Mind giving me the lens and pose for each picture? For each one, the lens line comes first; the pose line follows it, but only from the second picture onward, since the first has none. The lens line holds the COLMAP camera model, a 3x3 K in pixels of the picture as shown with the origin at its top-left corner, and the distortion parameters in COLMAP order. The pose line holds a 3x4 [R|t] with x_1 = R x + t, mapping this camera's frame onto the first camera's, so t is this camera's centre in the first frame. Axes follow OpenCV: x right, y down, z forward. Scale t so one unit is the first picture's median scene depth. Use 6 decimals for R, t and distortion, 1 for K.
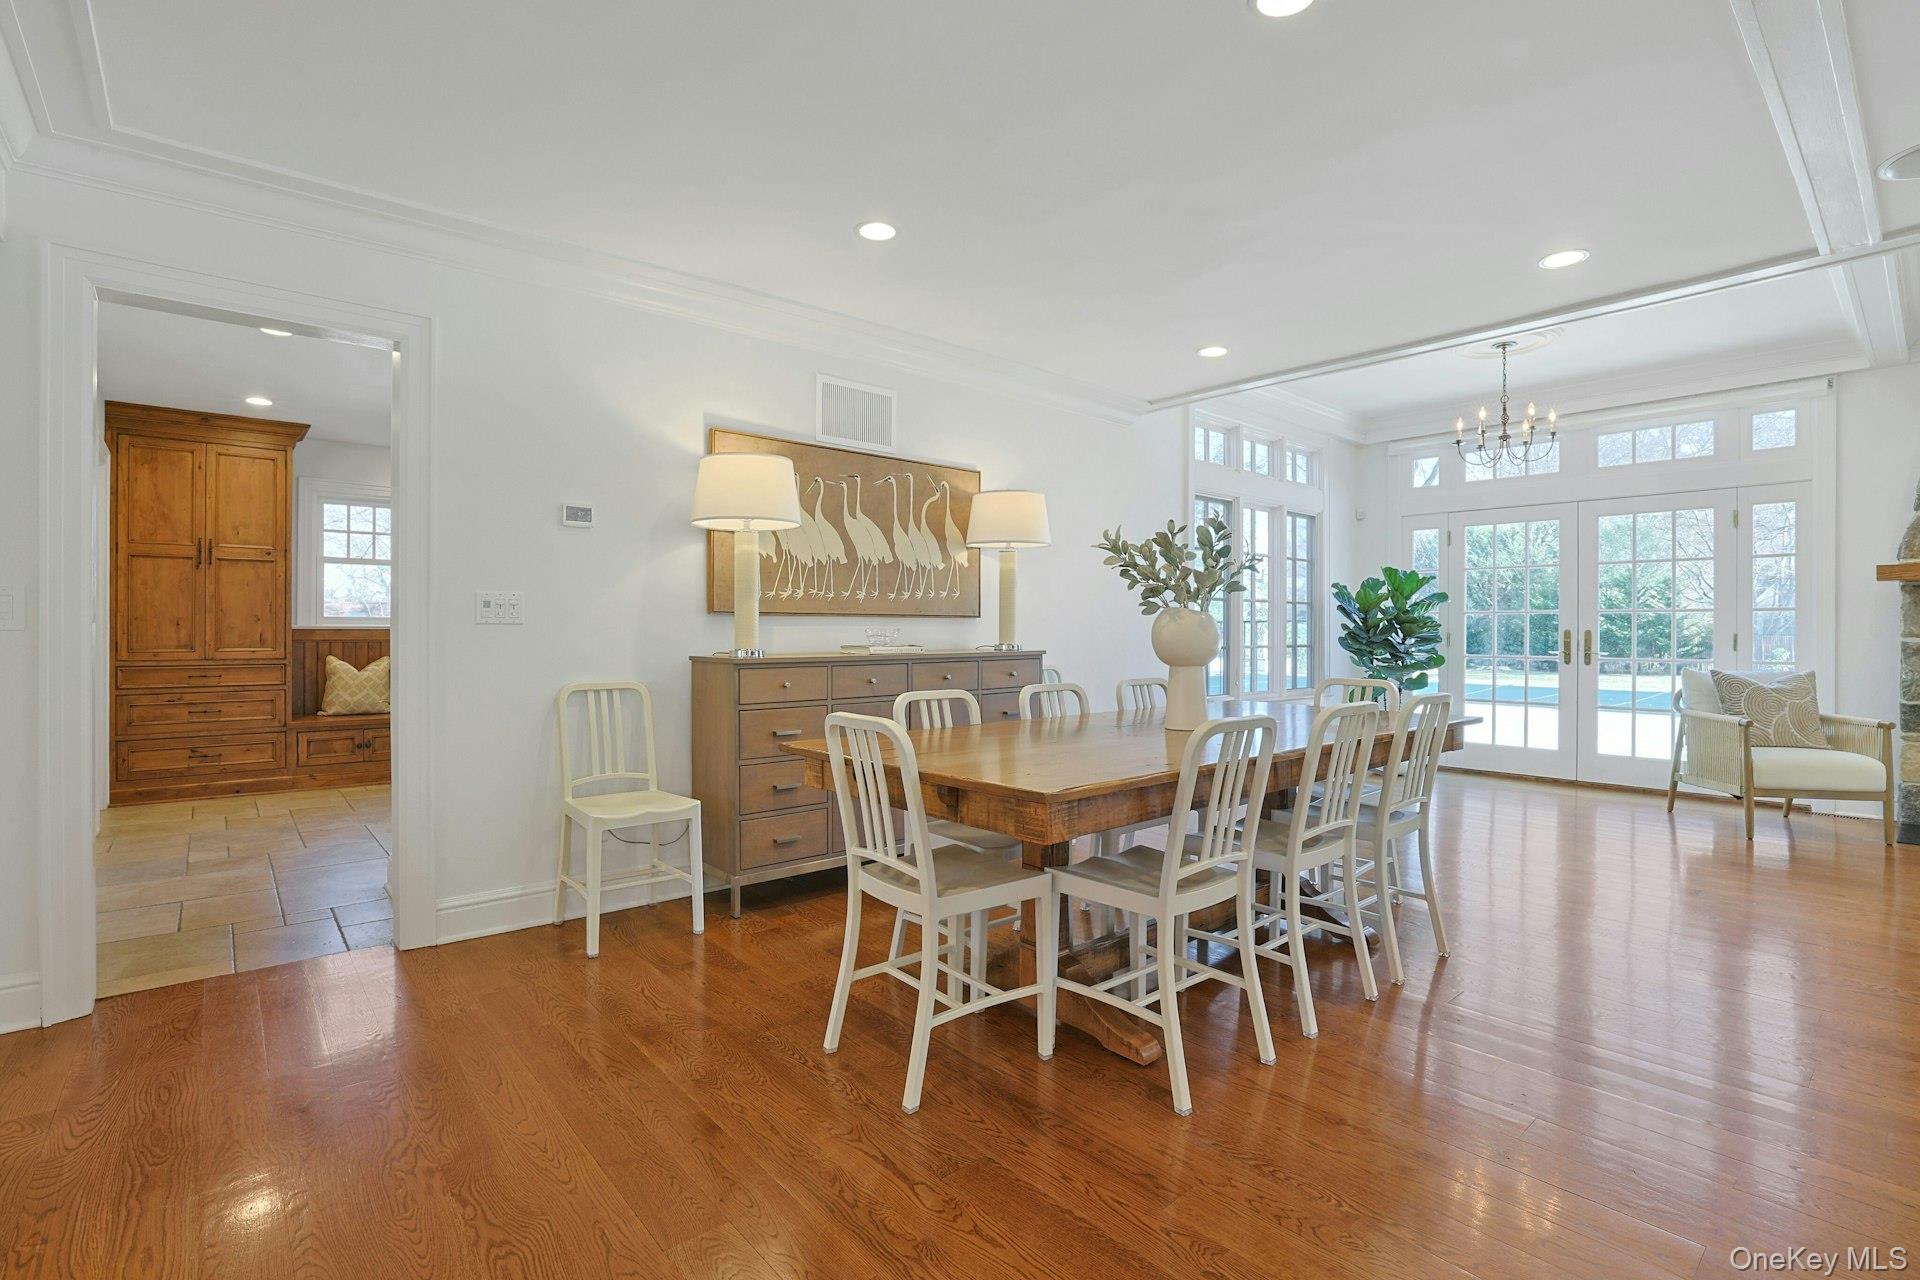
lens RADIAL K [[874.6, 0, 960.0], [0, 874.6, 640.0], [0, 0, 1]] dist [-0.000076, -0.000237]
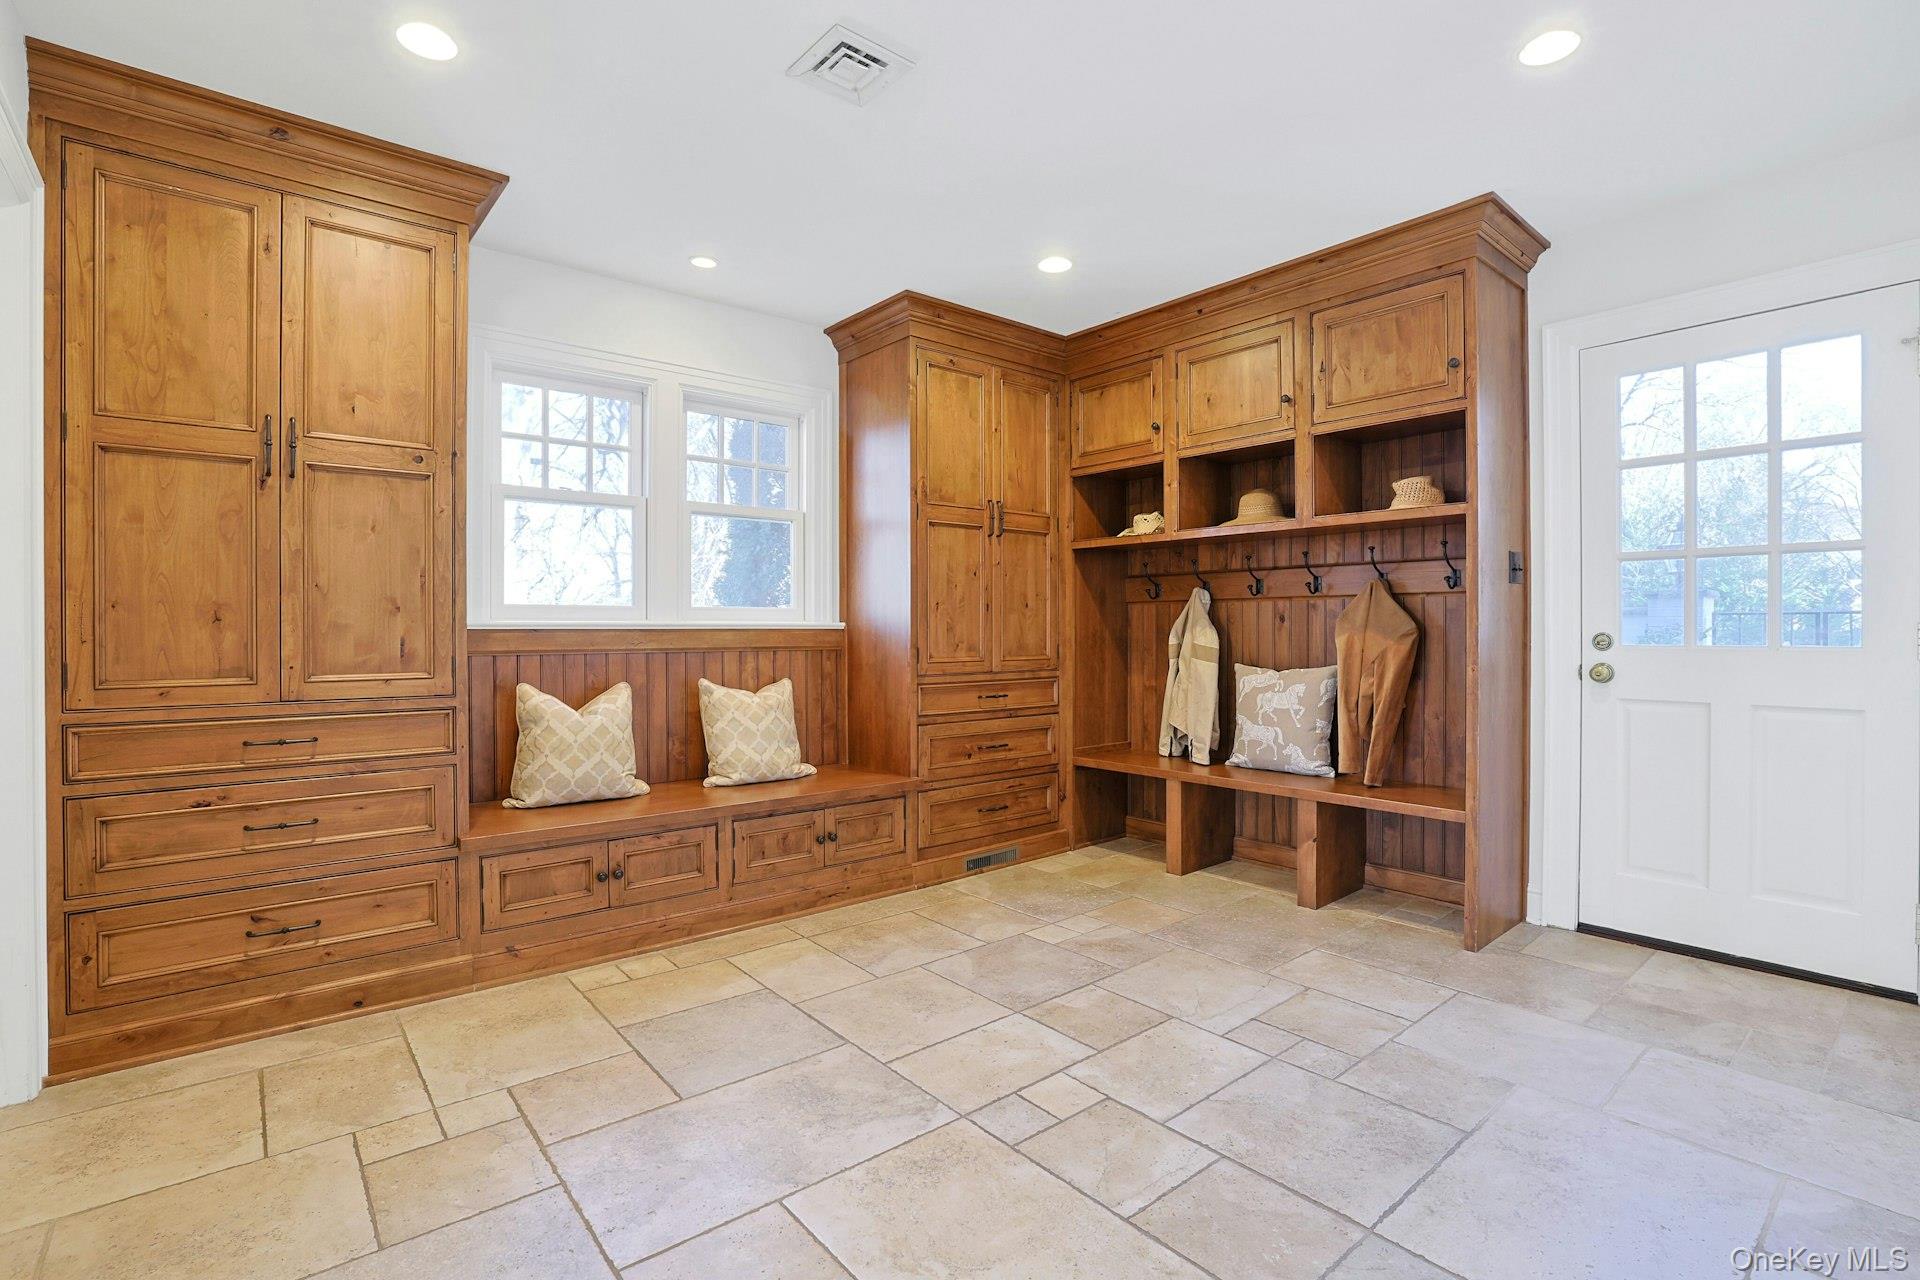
lens RADIAL K [[825.0, 0, 960.0], [0, 825.0, 640.0], [0, 0, 1]] dist [-0.025584, 0.007818]
pose [[0.999893, -0.008790, 0.011661, -0.517595], [0.008804, 0.999961, -0.001152, -0.004214], [-0.011650, 0.001255, 0.999931, 0.578359]]
